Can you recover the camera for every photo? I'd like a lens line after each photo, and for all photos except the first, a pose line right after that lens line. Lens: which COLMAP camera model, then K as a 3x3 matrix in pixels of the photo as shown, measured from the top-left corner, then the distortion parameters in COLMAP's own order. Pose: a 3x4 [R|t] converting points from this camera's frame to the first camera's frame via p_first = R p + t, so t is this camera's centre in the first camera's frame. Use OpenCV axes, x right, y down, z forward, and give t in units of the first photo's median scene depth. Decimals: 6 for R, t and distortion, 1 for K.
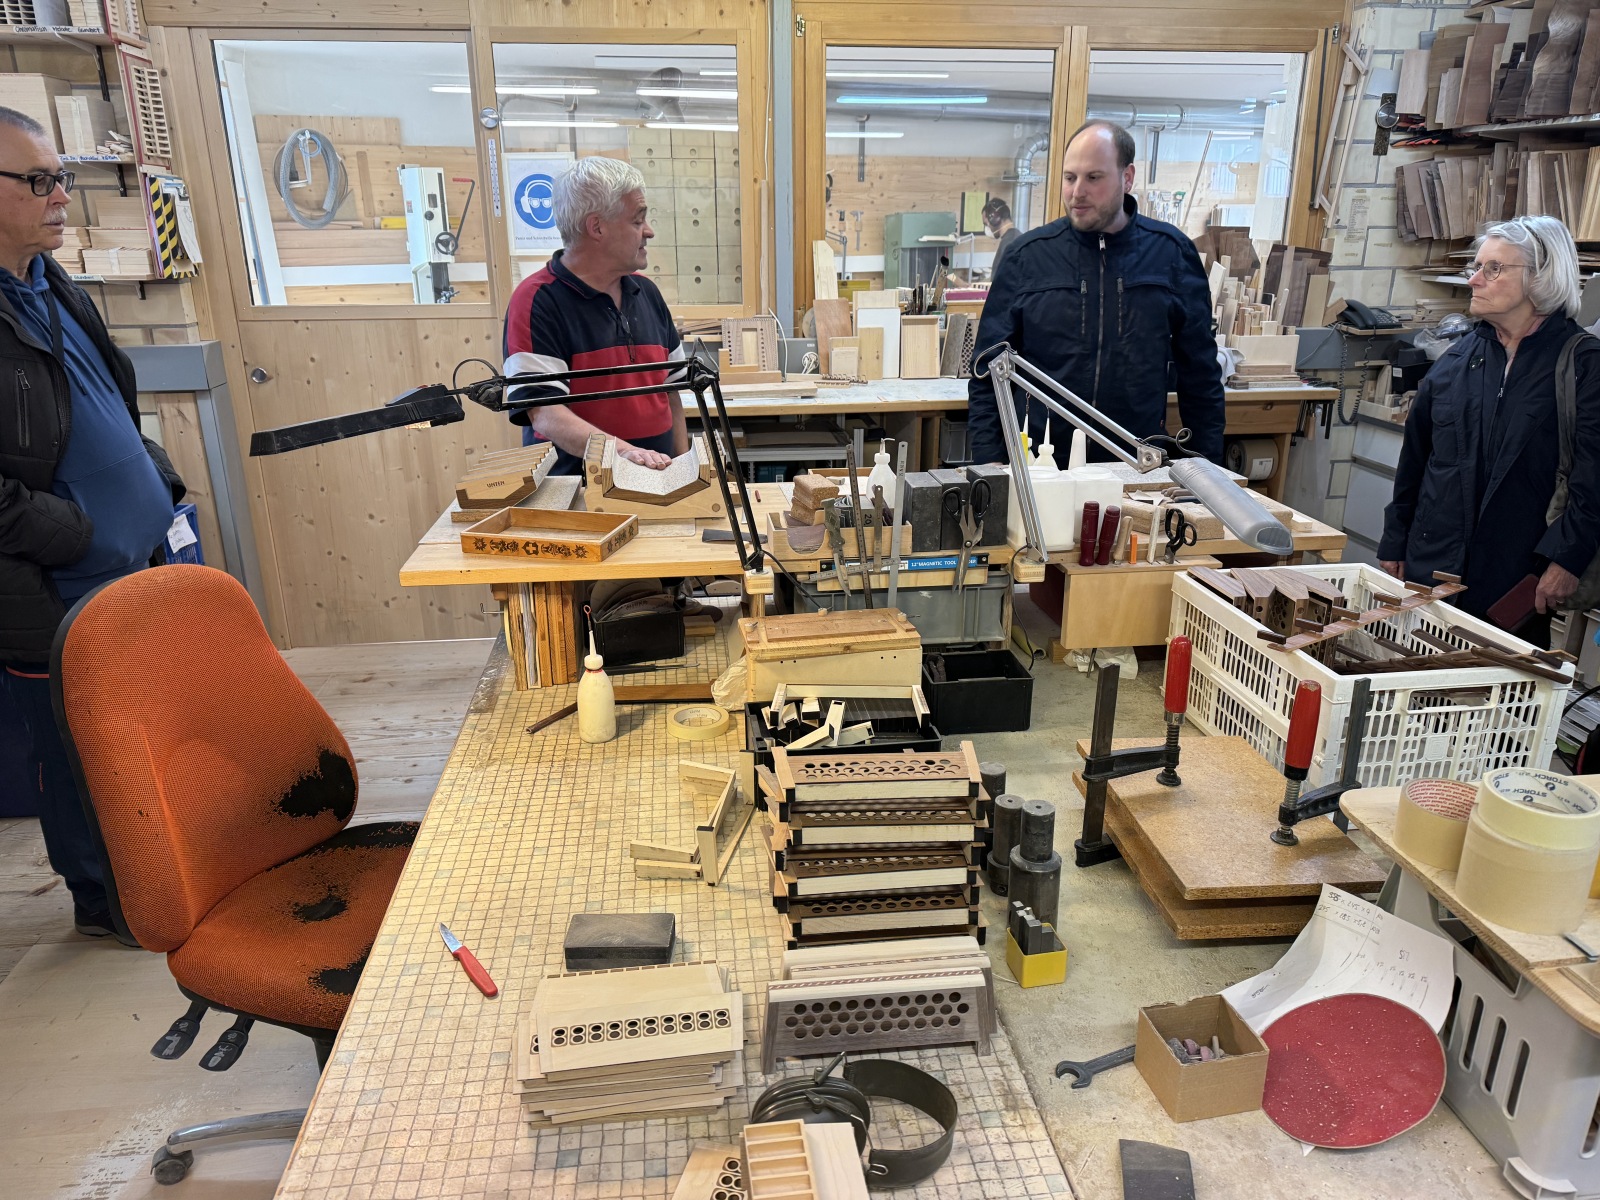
lens RADIAL K [[1136.0, 0, 800.0], [0, 1136.0, 600.0], [0, 0, 1]] dist [0.139657, -0.280595]
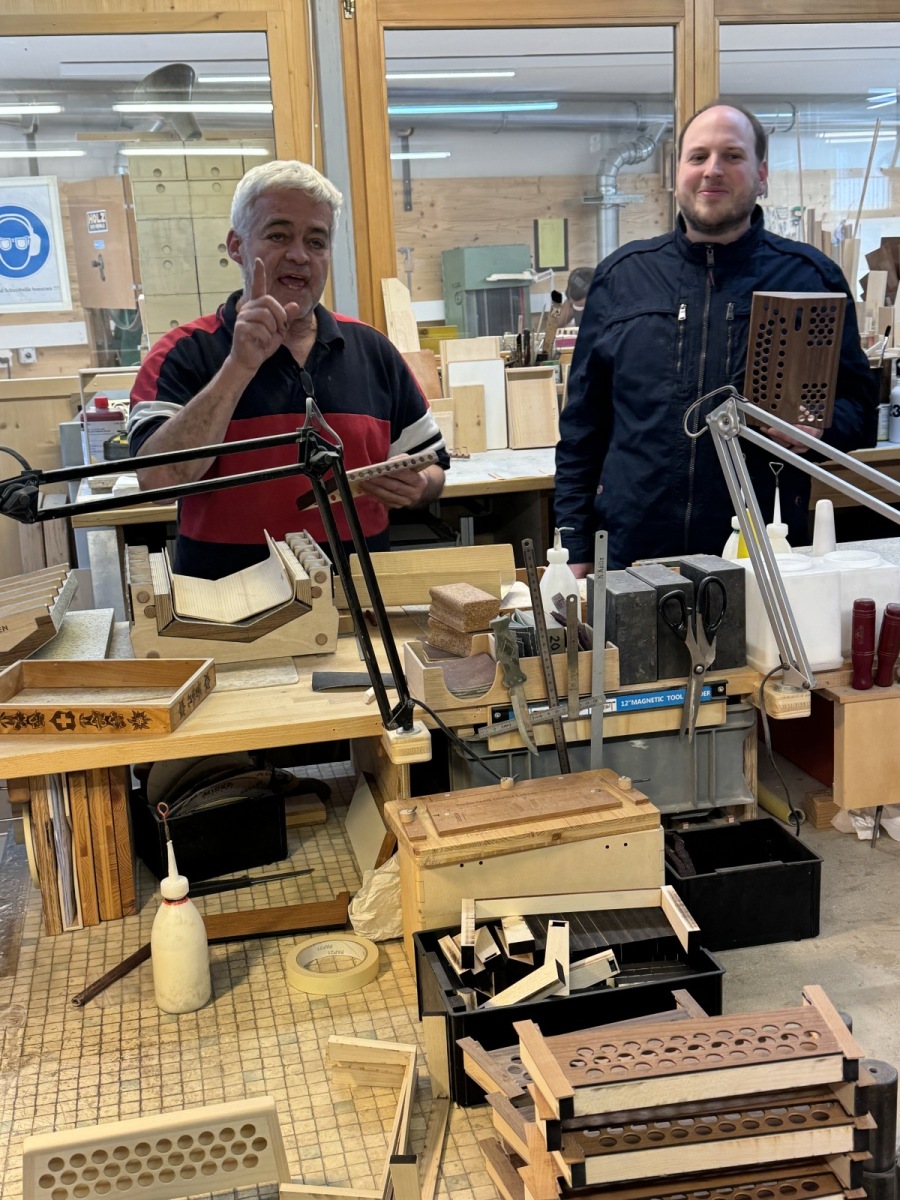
lens RADIAL K [[1431.9, 0, 450.0], [0, 1431.9, 600.0], [0, 0, 1]] dist [0.219303, -0.570652]
pose [[0.994140, -0.064045, 0.087087, -0.078896], [0.071873, 0.993351, -0.089938, -0.022583], [-0.080748, 0.095670, 0.992133, 0.128026]]
